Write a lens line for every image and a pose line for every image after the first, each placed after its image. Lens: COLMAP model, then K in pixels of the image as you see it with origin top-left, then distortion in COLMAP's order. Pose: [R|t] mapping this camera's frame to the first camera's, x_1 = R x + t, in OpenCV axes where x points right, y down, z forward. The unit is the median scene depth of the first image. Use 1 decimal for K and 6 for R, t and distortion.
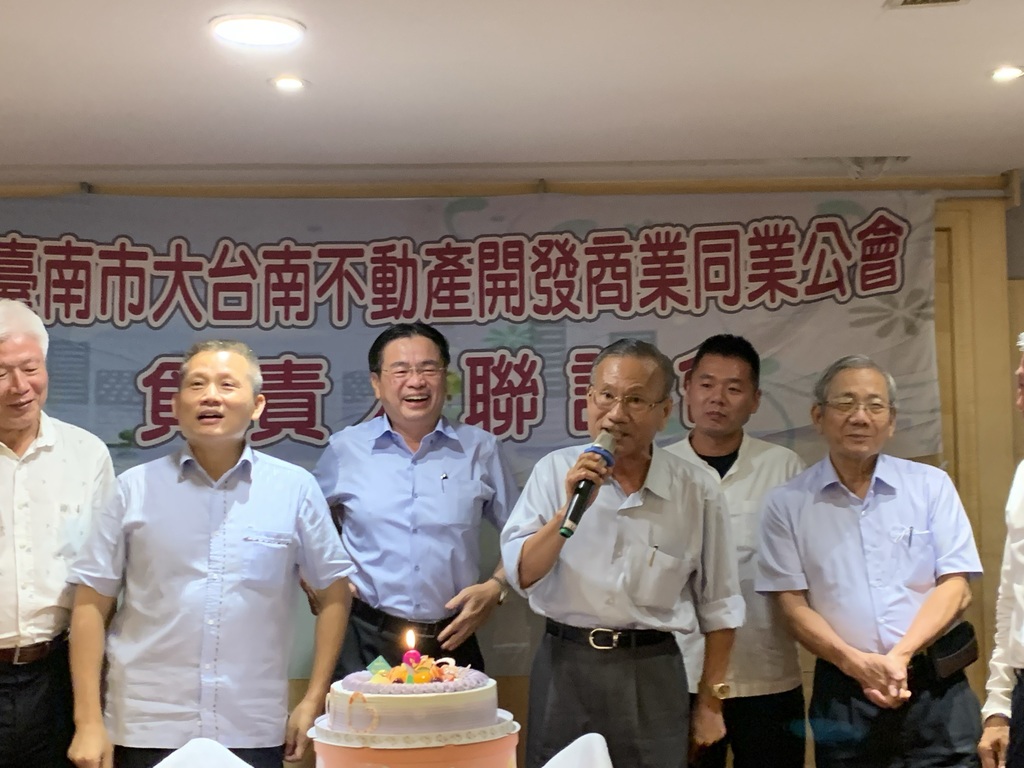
lens RADIAL K [[1506.5, 0, 519.0], [0, 1506.5, 354.2], [0, 0, 1]] dist [0.200993, -0.743933]
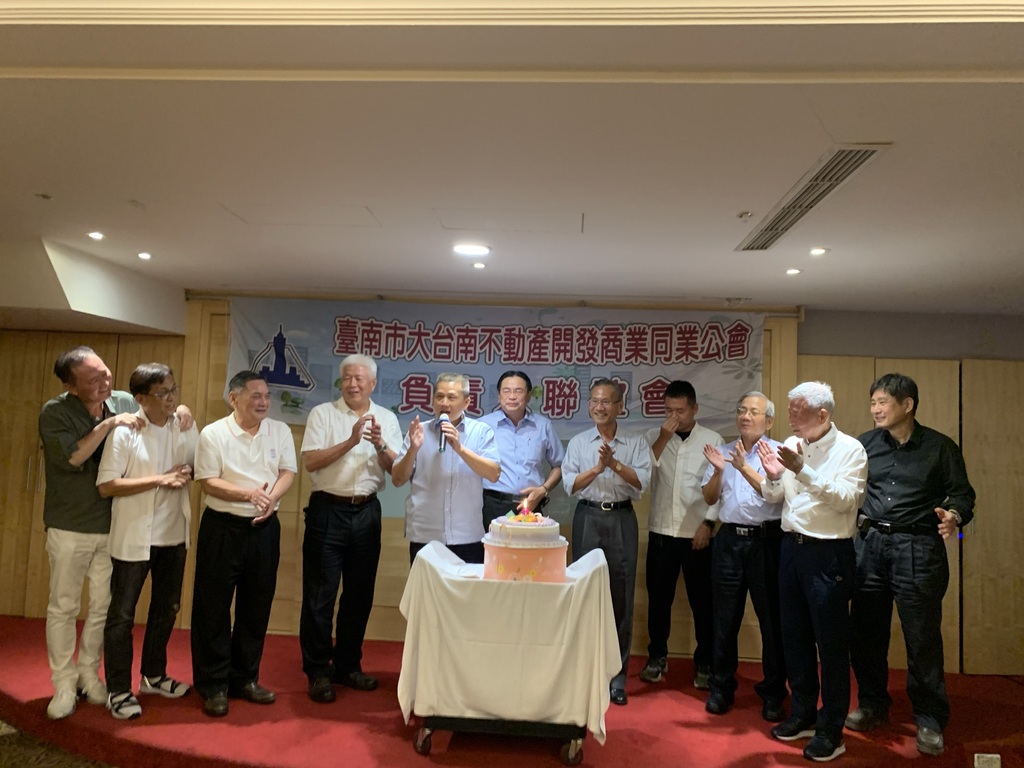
lens RADIAL K [[761.9, 0, 512.0], [0, 761.9, 384.0], [0, 0, 1]] dist [0.118391, -0.003404]
pose [[0.997131, 0.043831, -0.061710, -0.014204], [-0.042174, 0.998721, 0.027901, -0.021327], [0.062854, -0.025219, 0.997704, -0.121985]]
